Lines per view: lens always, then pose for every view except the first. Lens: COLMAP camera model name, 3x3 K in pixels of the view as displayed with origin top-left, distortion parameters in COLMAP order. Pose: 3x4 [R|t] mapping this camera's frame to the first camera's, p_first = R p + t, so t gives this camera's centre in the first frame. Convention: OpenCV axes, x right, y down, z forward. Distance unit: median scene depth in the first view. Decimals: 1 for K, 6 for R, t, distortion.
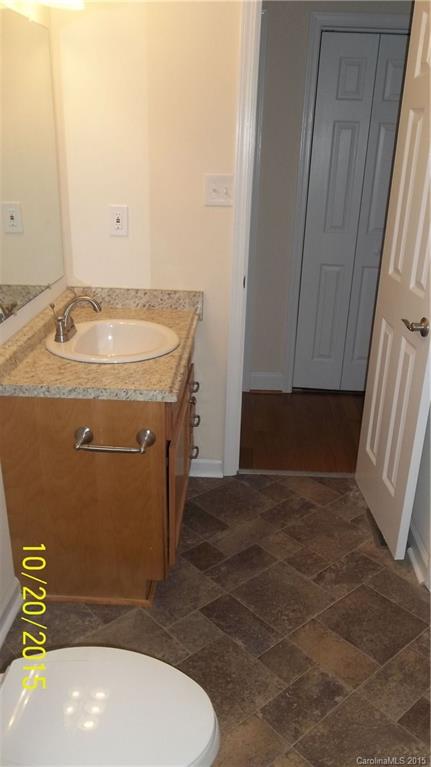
lens RADIAL K [[625.2, 0, 217.9], [0, 625.2, 392.4], [0, 0, 1]] dist [-0.047367, 0.064338]
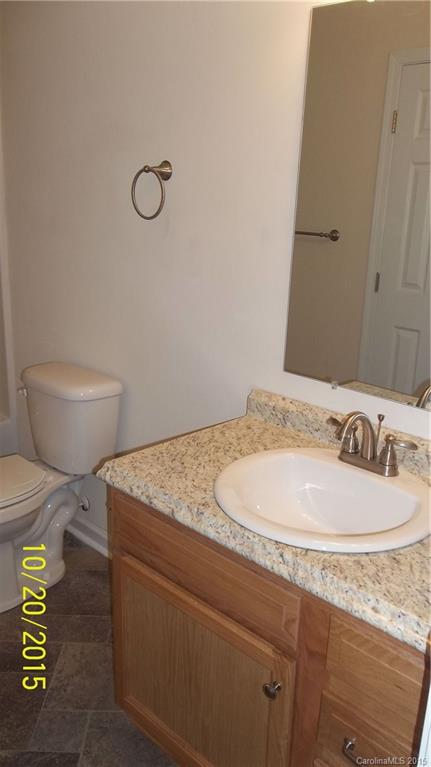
lens RADIAL K [[625.2, 0, 217.9], [0, 625.2, 392.4], [0, 0, 1]] dist [-0.047367, 0.064338]
pose [[-0.657161, 0.183082, -0.731177, 0.348775], [-0.336827, 0.796479, 0.502164, -0.465141], [0.674305, 0.576283, -0.461748, 1.263036]]
